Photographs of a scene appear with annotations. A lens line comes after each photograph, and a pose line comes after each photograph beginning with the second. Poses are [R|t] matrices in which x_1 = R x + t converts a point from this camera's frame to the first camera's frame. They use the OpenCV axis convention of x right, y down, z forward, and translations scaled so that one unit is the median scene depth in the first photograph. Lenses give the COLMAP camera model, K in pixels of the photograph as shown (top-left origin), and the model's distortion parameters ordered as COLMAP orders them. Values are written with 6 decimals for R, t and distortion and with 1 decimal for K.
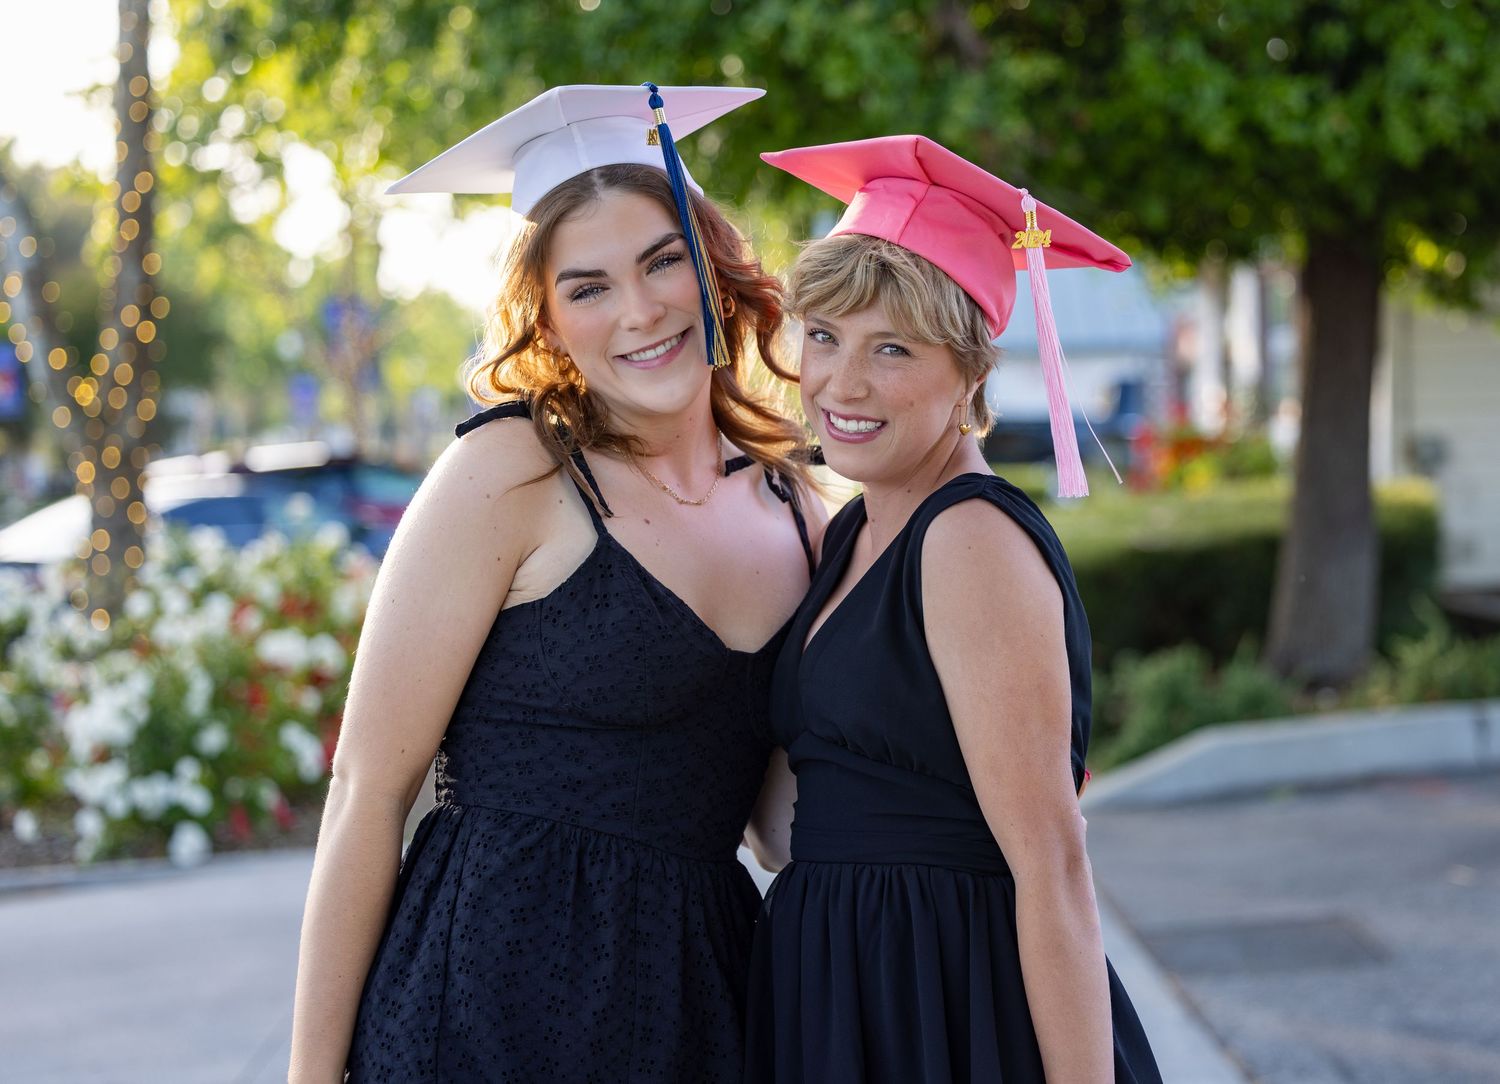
lens RADIAL K [[3125.6, 0, 750.0], [0, 3125.6, 542.0], [0, 0, 1]] dist [0.014048, 0.043079]
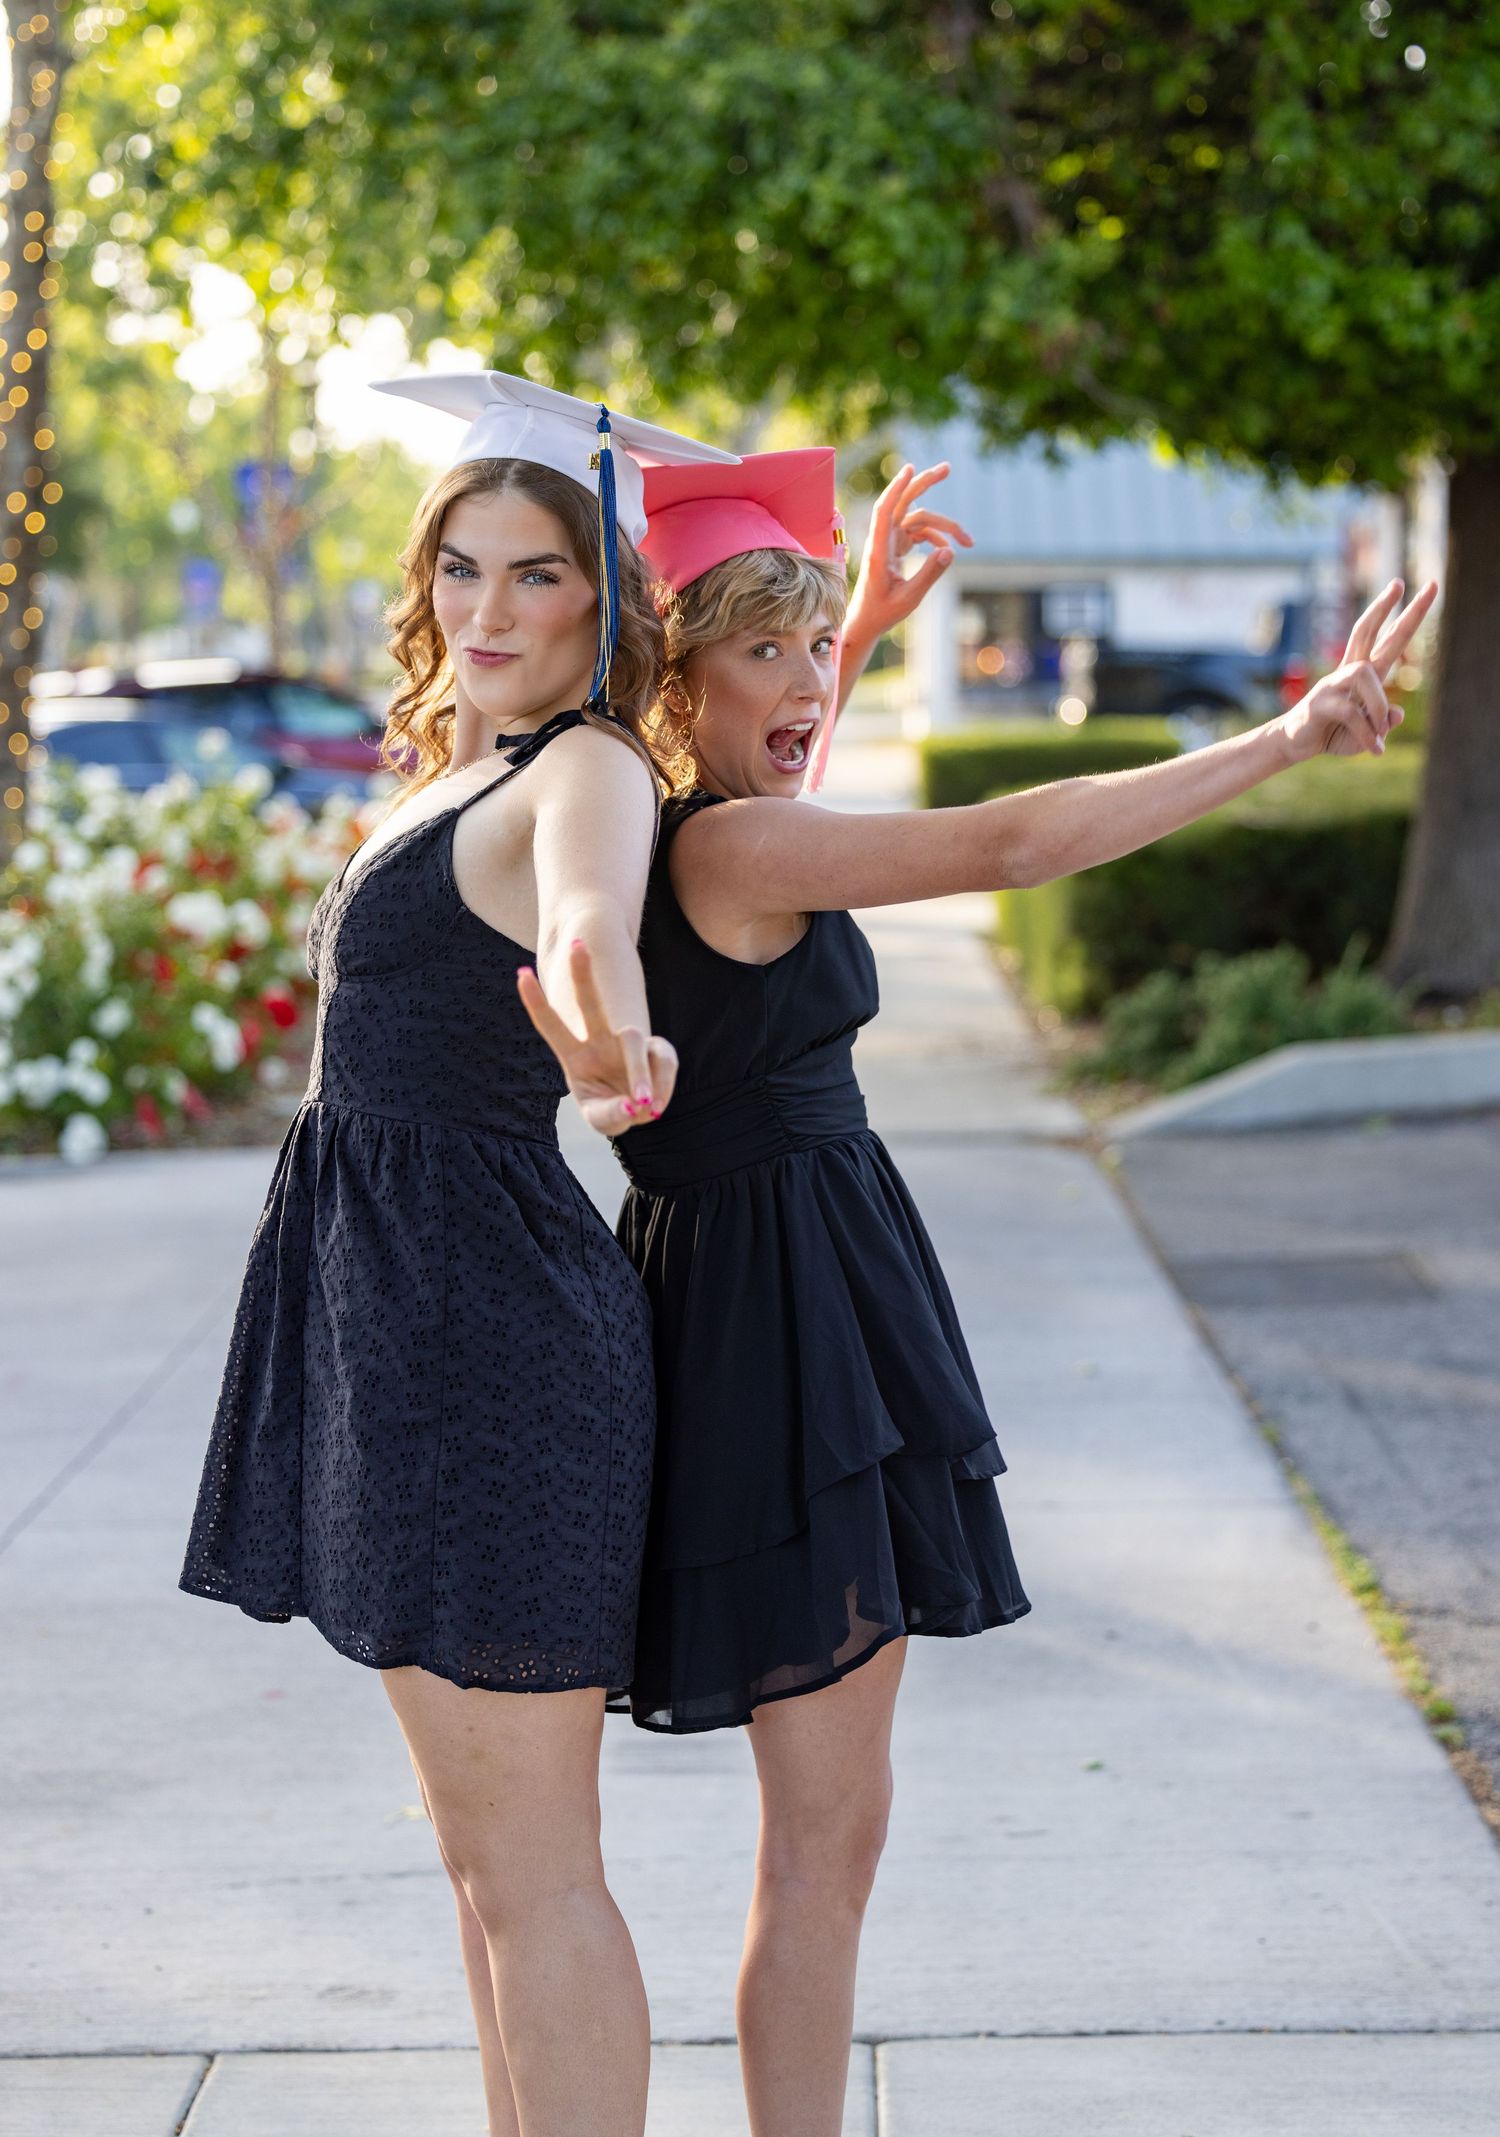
lens RADIAL K [[4355.8, 0, 750.0], [0, 4355.8, 1068.5], [0, 0, 1]] dist [0.104366, 0.405318]
pose [[0.999381, 0.032929, -0.012373, 0.014816], [-0.032116, 0.997623, 0.060974, -0.000580], [0.014351, -0.060539, 0.998063, -0.168965]]
